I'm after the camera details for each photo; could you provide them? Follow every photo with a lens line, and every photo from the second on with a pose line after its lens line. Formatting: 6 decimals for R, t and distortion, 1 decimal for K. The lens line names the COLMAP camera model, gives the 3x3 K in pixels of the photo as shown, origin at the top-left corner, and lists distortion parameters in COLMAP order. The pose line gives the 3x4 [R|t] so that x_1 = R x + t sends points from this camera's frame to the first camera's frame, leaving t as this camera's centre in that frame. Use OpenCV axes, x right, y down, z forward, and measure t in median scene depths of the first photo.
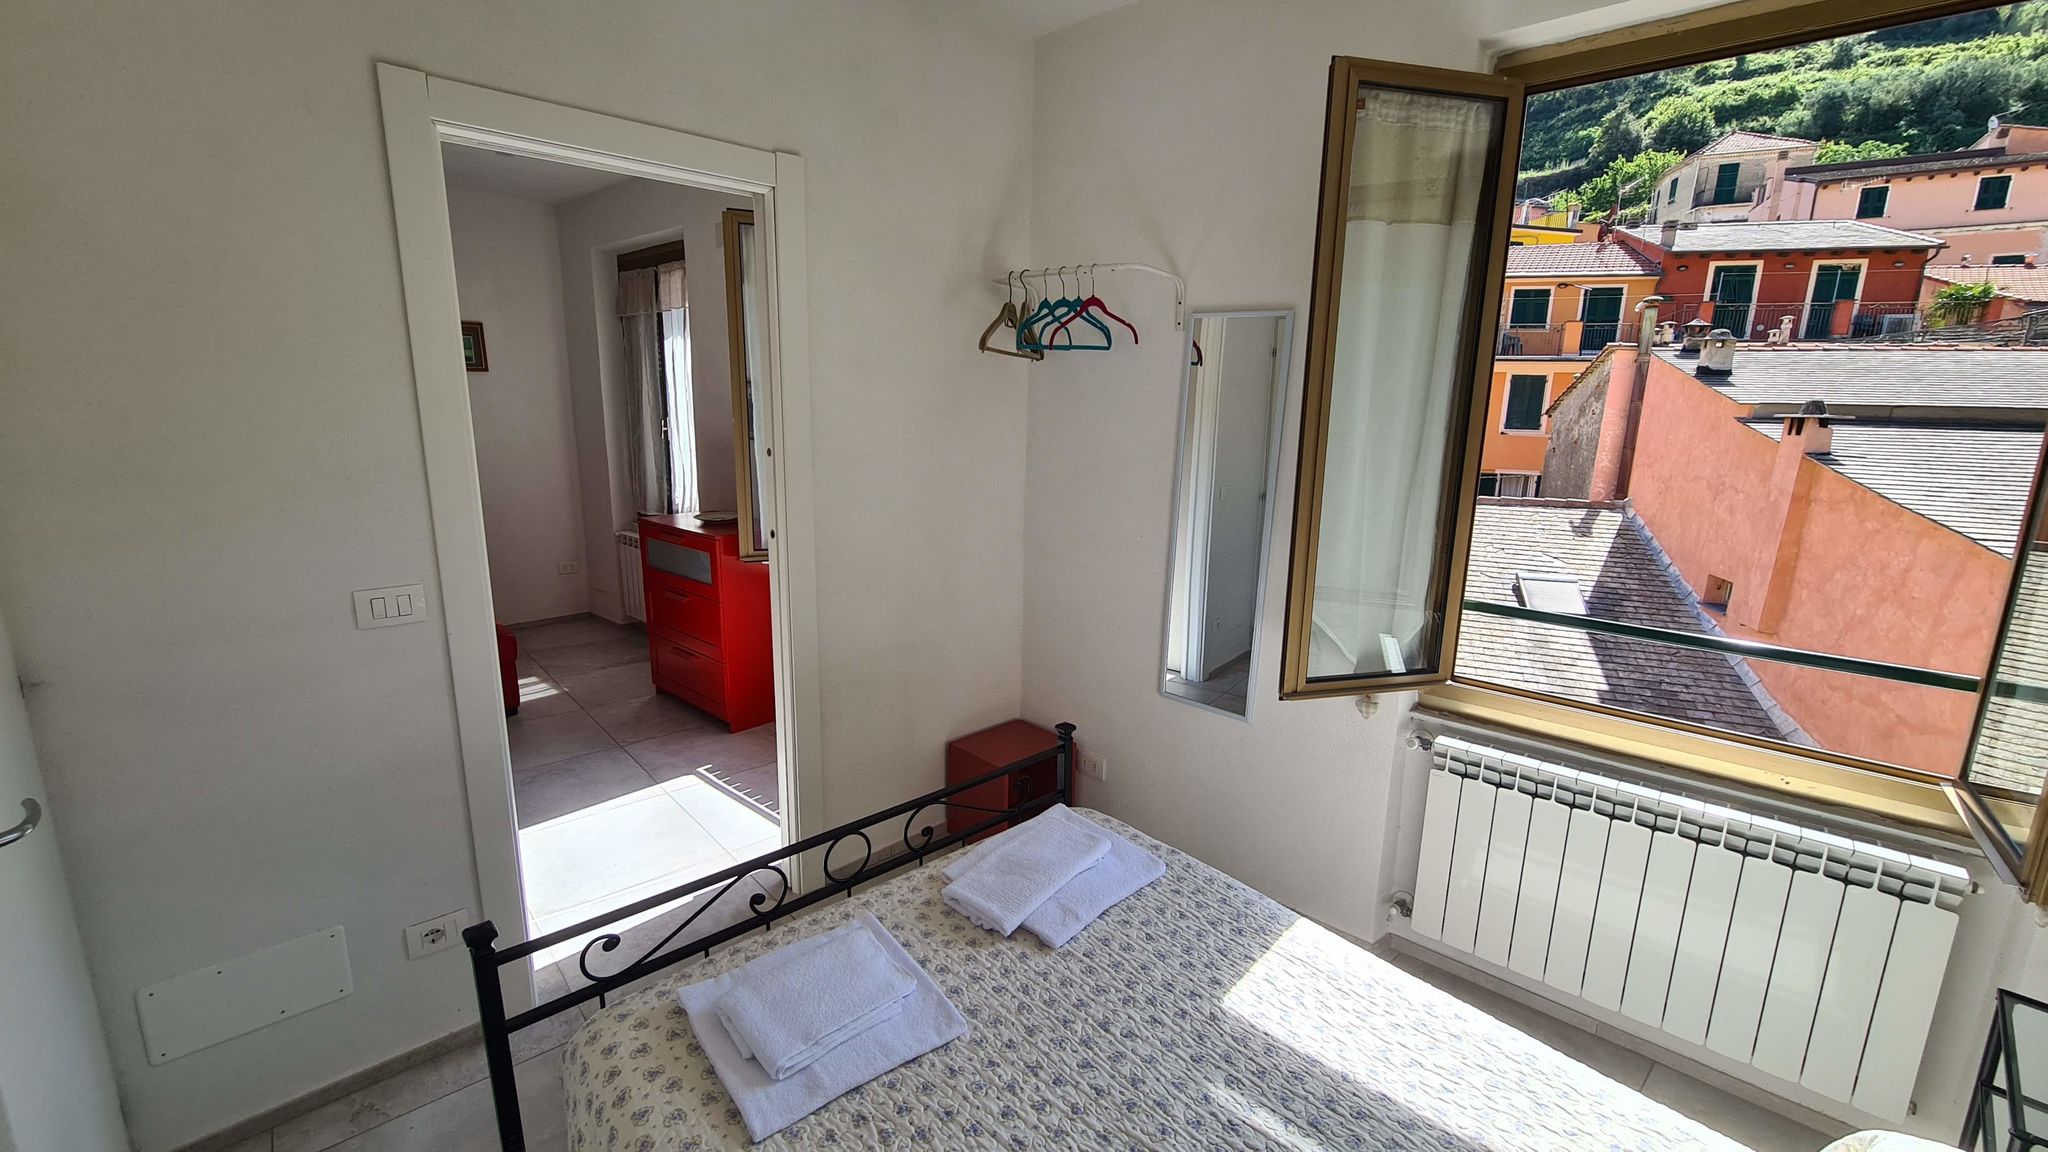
lens RADIAL K [[830.0, 0, 1019.7], [0, 830.0, 569.9], [0, 0, 1]] dist [-0.000434, -0.000215]
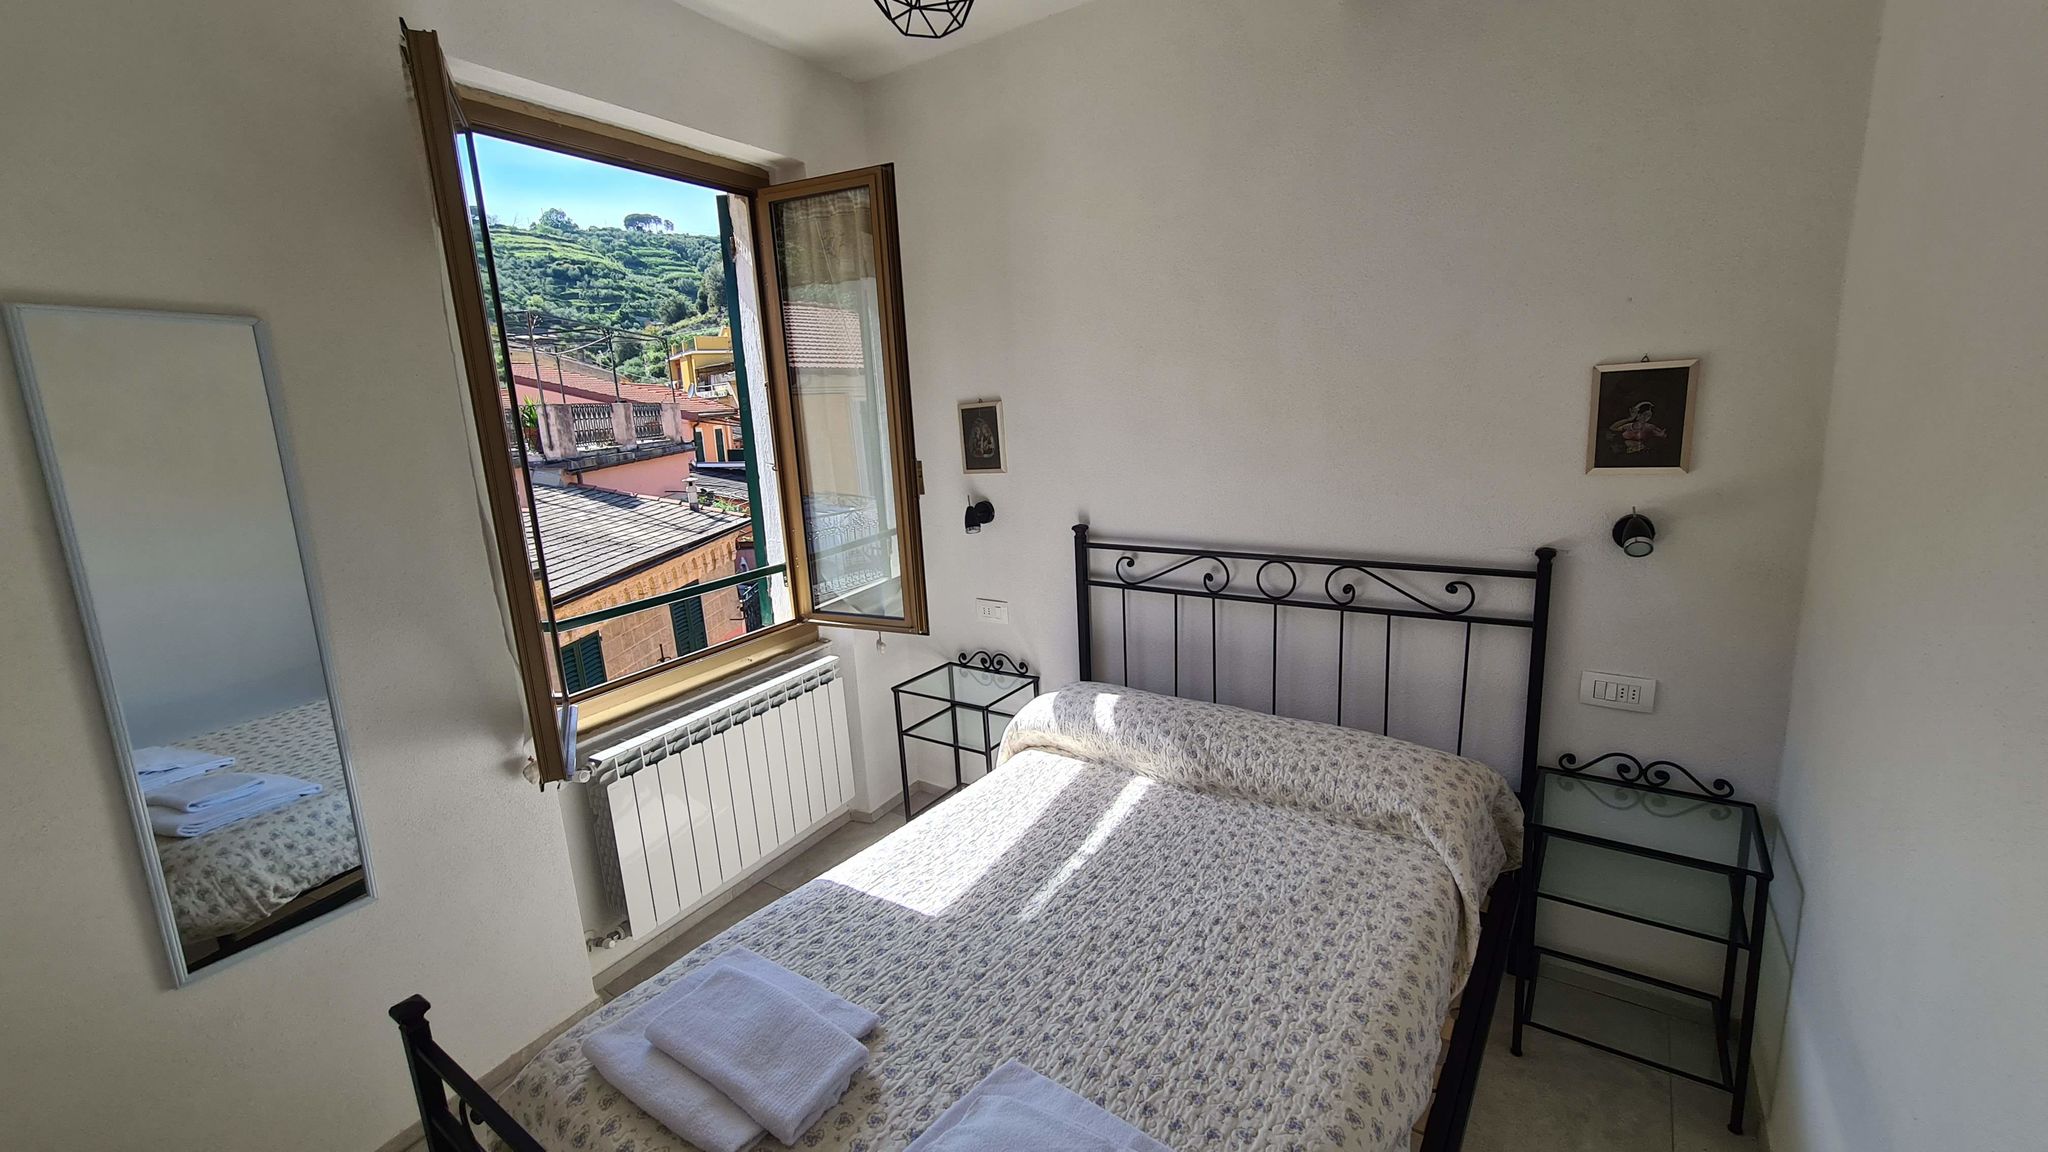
lens RADIAL K [[830.0, 0, 1023.3], [0, 830.0, 573.6], [0, 0, 1]] dist [-0.000434, -0.000215]
pose [[-0.213734, -0.207019, 0.954705, -0.766593], [0.246510, 0.934232, 0.257767, -0.205692], [-0.945278, 0.290438, -0.148645, 0.839624]]
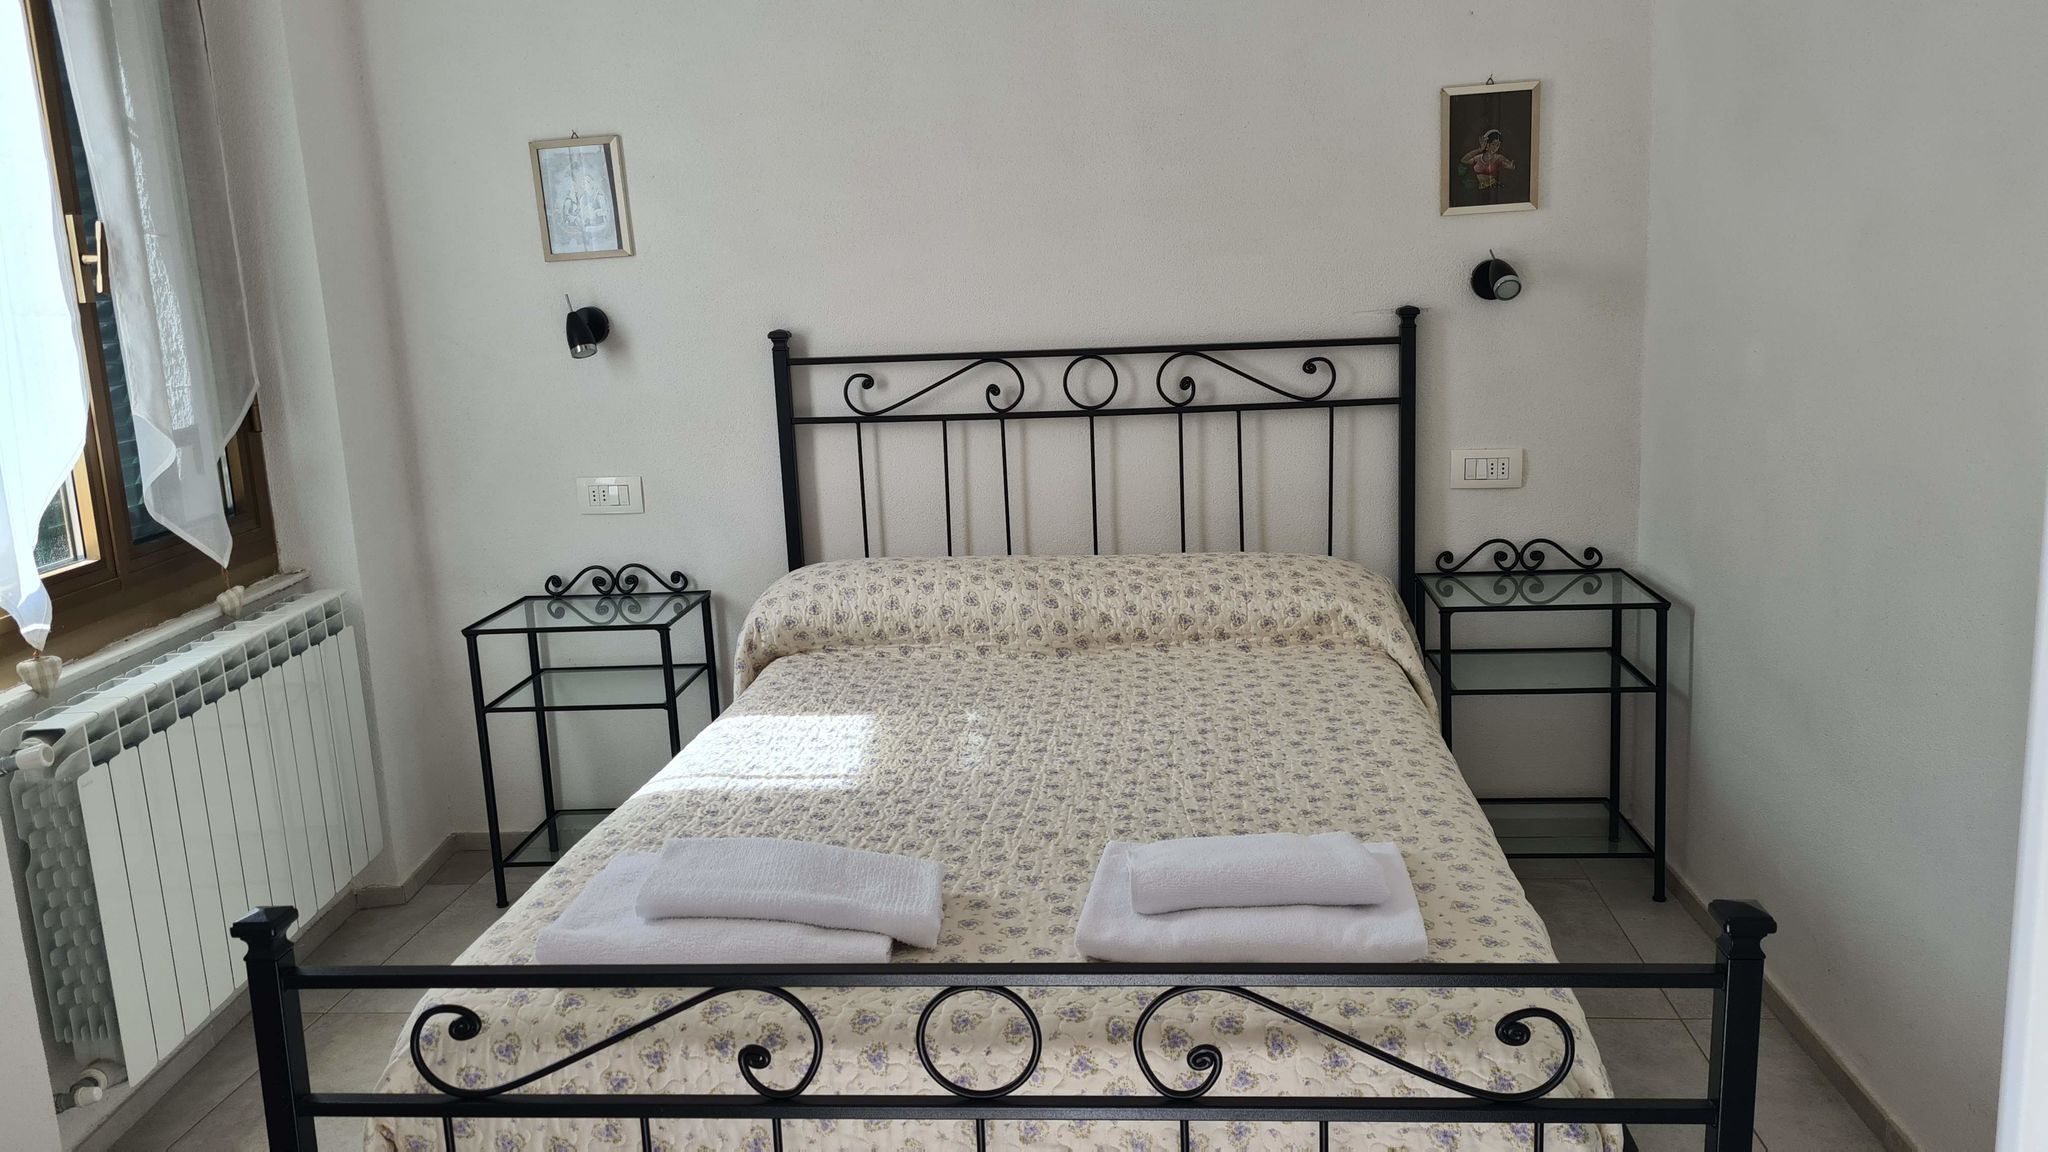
lens RADIAL K [[1539.5, 0, 1033.1], [0, 1539.5, 569.3], [0, 0, 1]] dist [0.069496, -0.003918]
pose [[-0.678148, -0.131111, 0.723136, -0.822472], [0.178422, 0.925149, 0.335059, -0.185980], [-0.712939, 0.356243, -0.603995, 1.175682]]
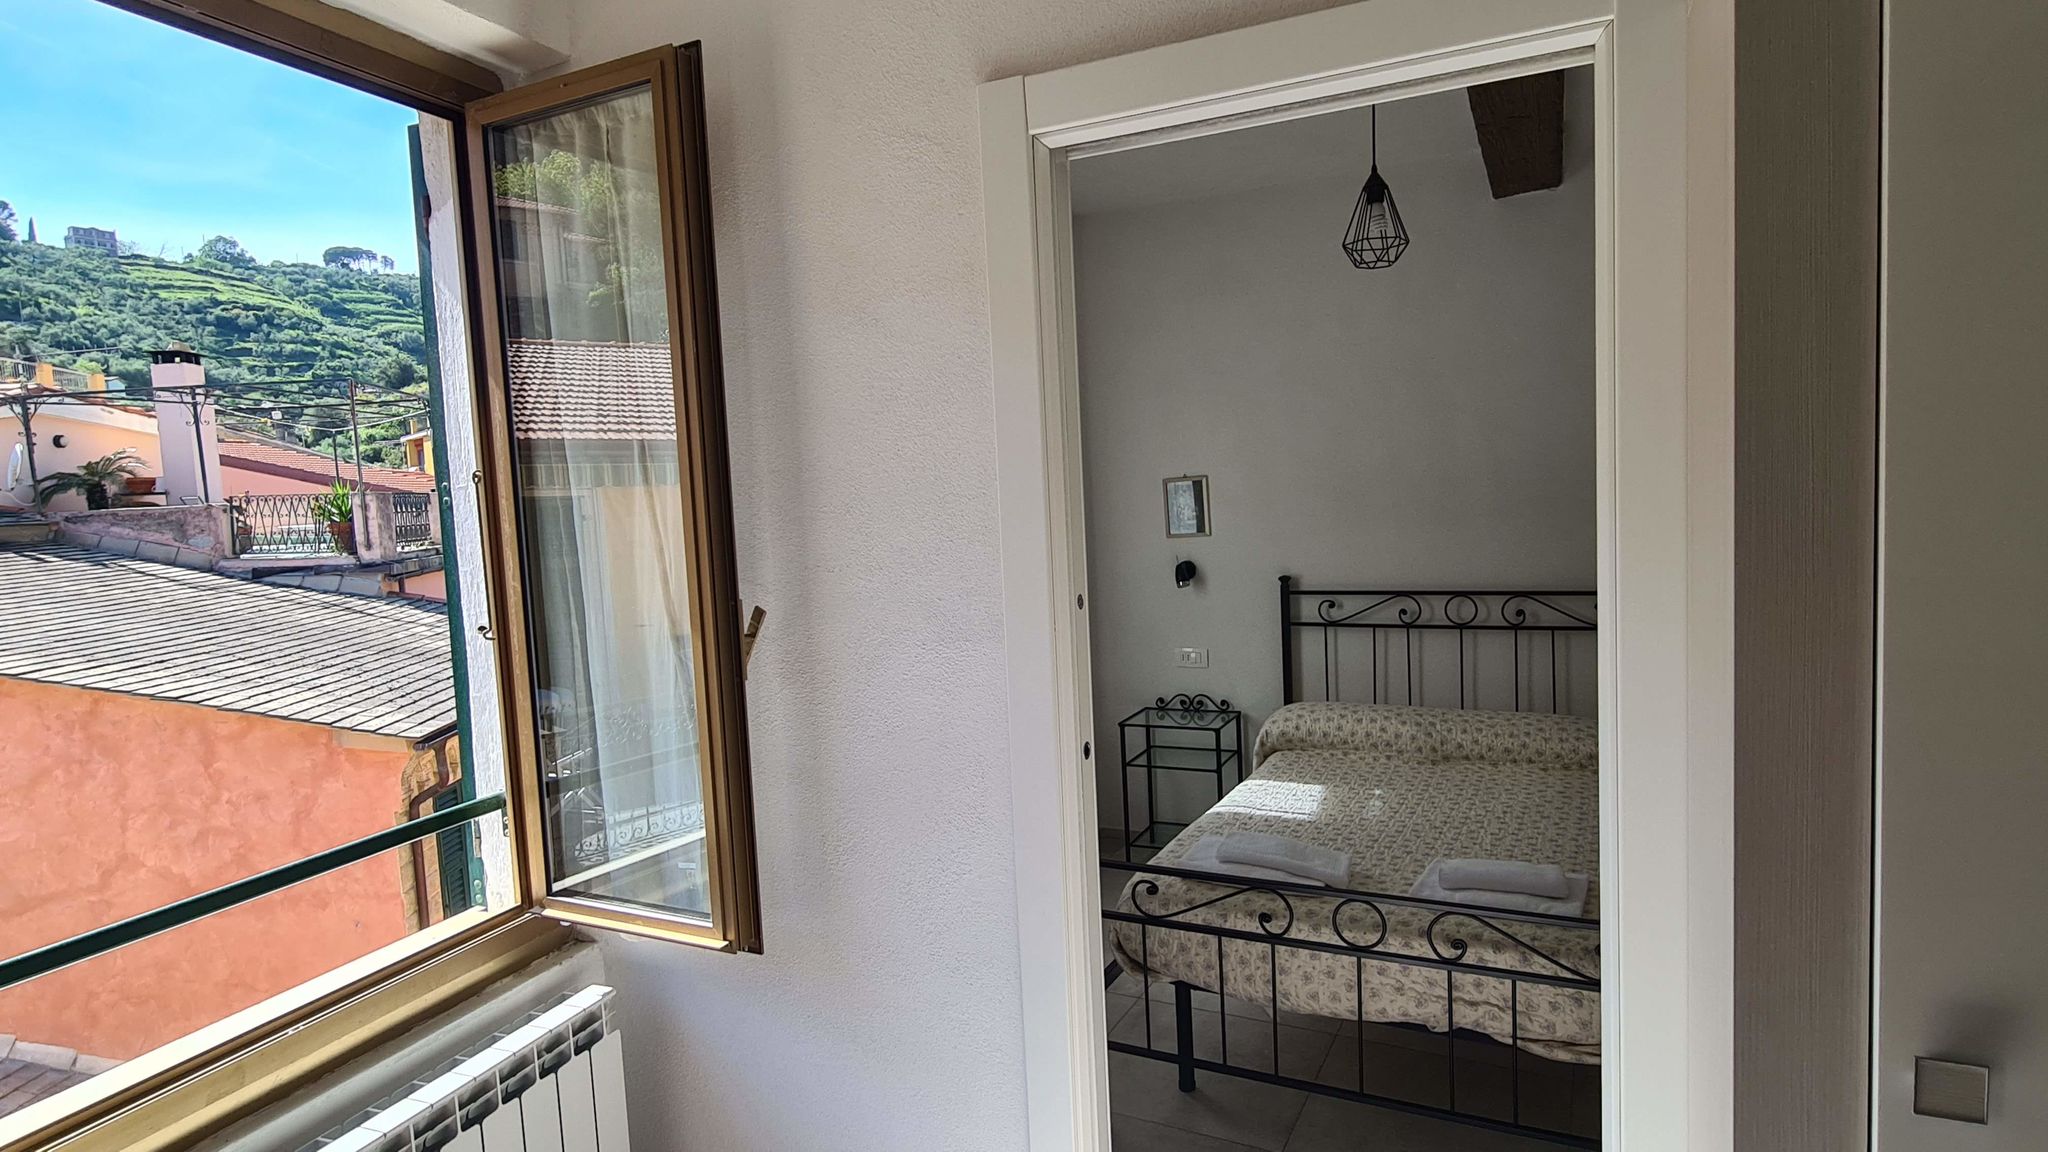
lens RADIAL K [[1094.0, 0, 1022.9], [0, 1094.0, 578.0], [0, 0, 1]] dist [-0.005076, 0.000378]
pose [[-0.345964, -0.079066, 0.934911, -1.092163], [0.233262, 0.957909, 0.167329, -0.313136], [-0.908789, 0.275969, -0.312959, 1.334622]]
